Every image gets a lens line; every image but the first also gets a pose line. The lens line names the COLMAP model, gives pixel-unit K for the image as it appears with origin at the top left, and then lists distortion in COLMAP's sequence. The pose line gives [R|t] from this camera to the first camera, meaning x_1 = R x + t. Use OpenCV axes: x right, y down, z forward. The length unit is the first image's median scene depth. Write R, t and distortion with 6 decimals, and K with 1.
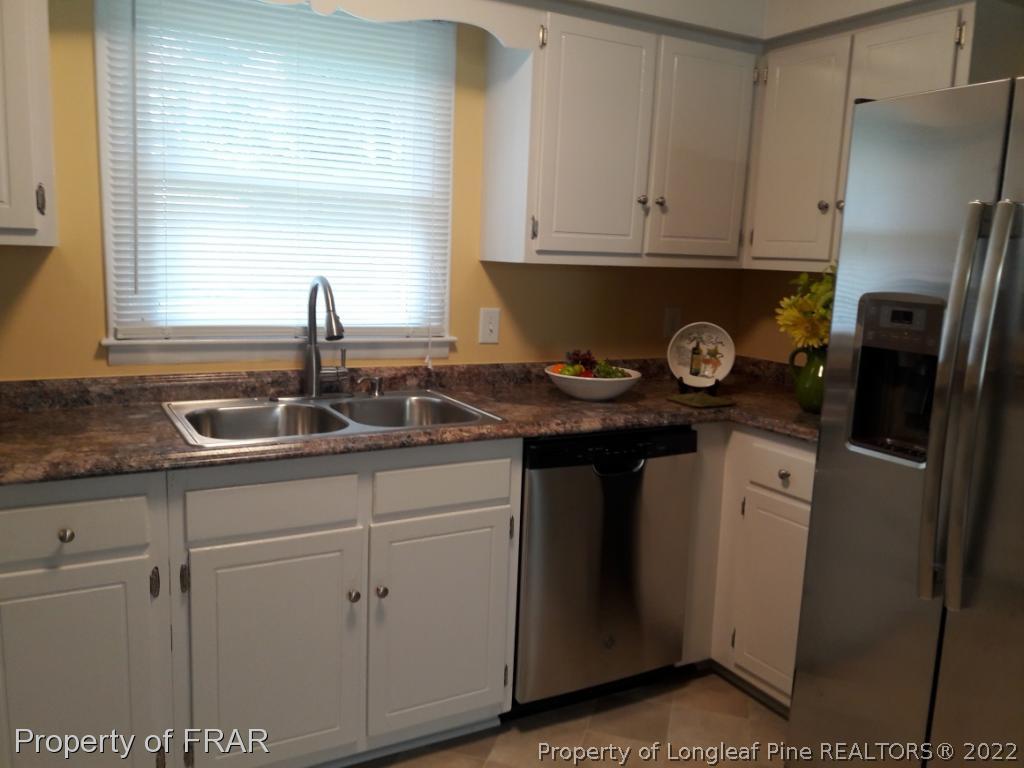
lens RADIAL K [[812.5, 0, 505.7], [0, 812.5, 395.8], [0, 0, 1]] dist [0.143596, -0.232589]
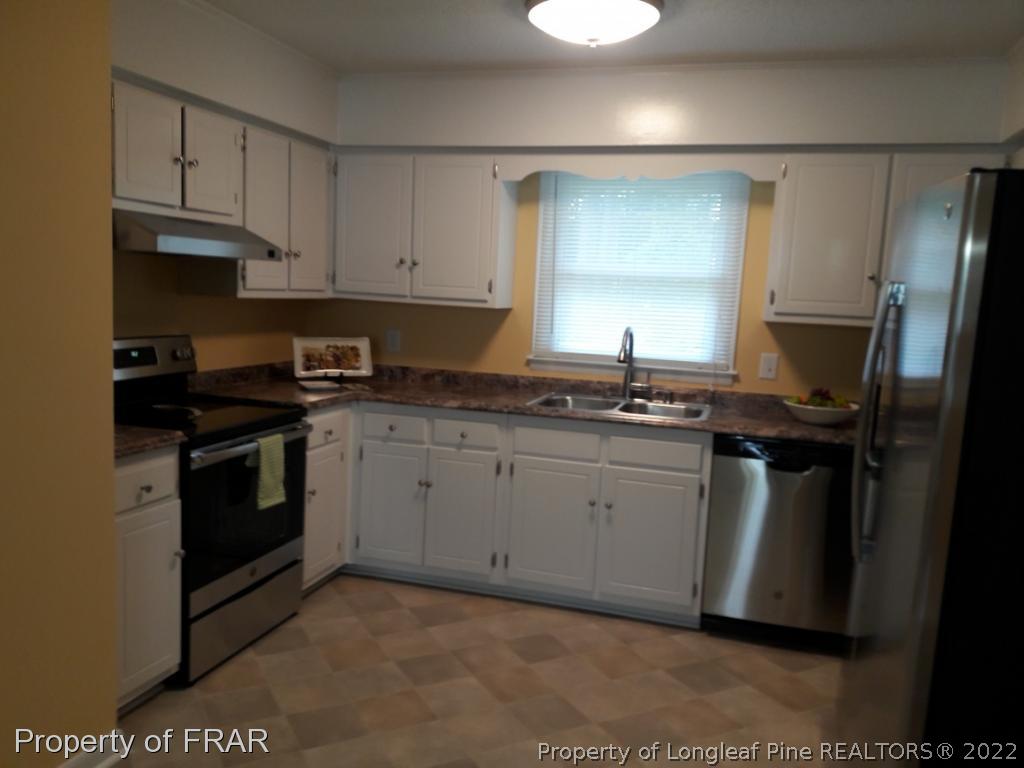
lens RADIAL K [[812.5, 0, 505.7], [0, 812.5, 395.8], [0, 0, 1]] dist [0.143596, -0.232589]
pose [[0.696650, 0.087926, -0.712003, 0.848952], [-0.143328, 0.989511, -0.018041, 0.066547], [0.702948, 0.114618, 0.701945, -0.366667]]
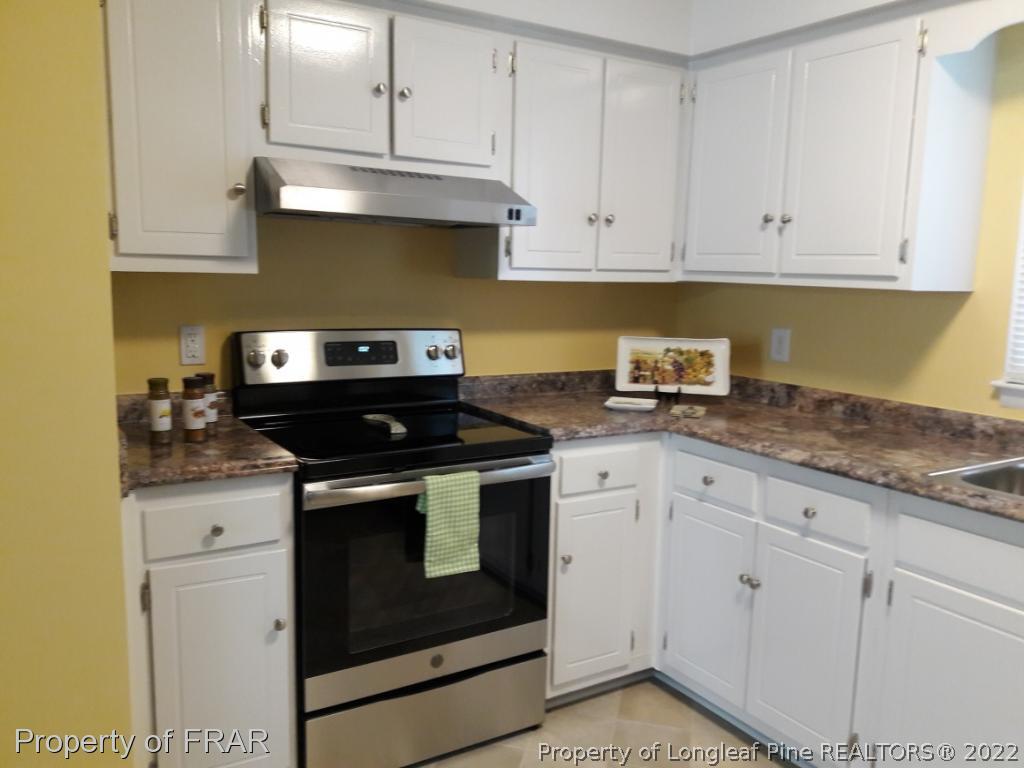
lens RADIAL K [[829.9, 0, 492.8], [0, 829.9, 391.0], [0, 0, 1]] dist [0.143347, -0.243897]
pose [[0.061244, 0.108858, -0.992169, 0.539133], [-0.196935, 0.975812, 0.094907, -0.031547], [0.978502, 0.189580, 0.081201, 0.297194]]
